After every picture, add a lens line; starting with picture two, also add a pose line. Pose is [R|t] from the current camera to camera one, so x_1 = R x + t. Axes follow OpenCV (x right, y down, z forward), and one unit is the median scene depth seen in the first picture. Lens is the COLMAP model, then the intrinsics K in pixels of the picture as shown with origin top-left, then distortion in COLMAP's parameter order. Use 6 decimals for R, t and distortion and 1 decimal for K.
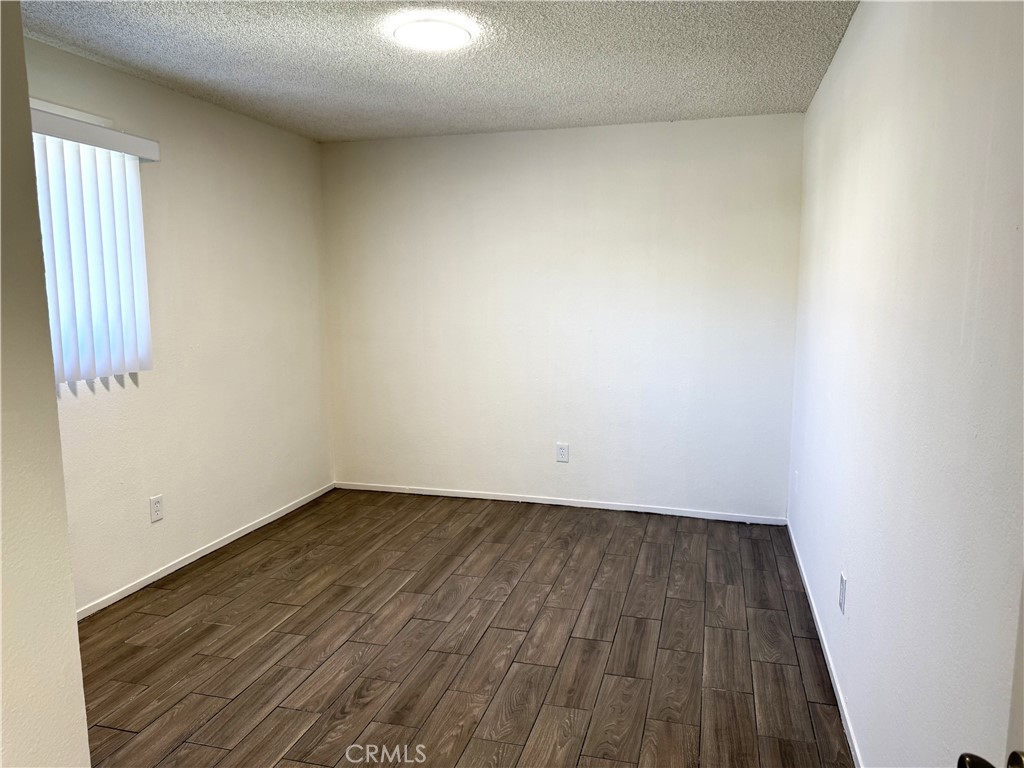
lens RADIAL K [[715.7, 0, 514.6], [0, 715.7, 388.1], [0, 0, 1]] dist [0.105205, -0.153728]
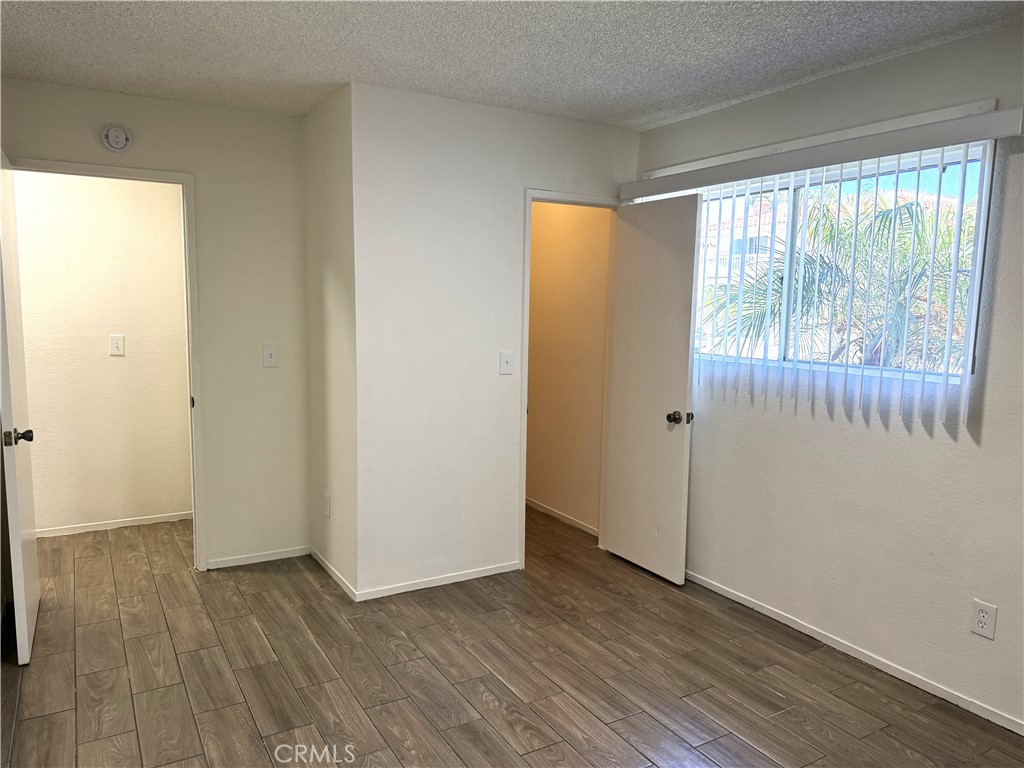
lens RADIAL K [[715.7, 0, 514.6], [0, 715.7, 388.1], [0, 0, 1]] dist [0.105205, -0.153728]
pose [[-0.691757, 0.076675, -0.718048, 0.436680], [-0.107128, 0.972448, 0.207047, -0.206565], [0.714140, 0.220149, -0.664484, 1.432083]]
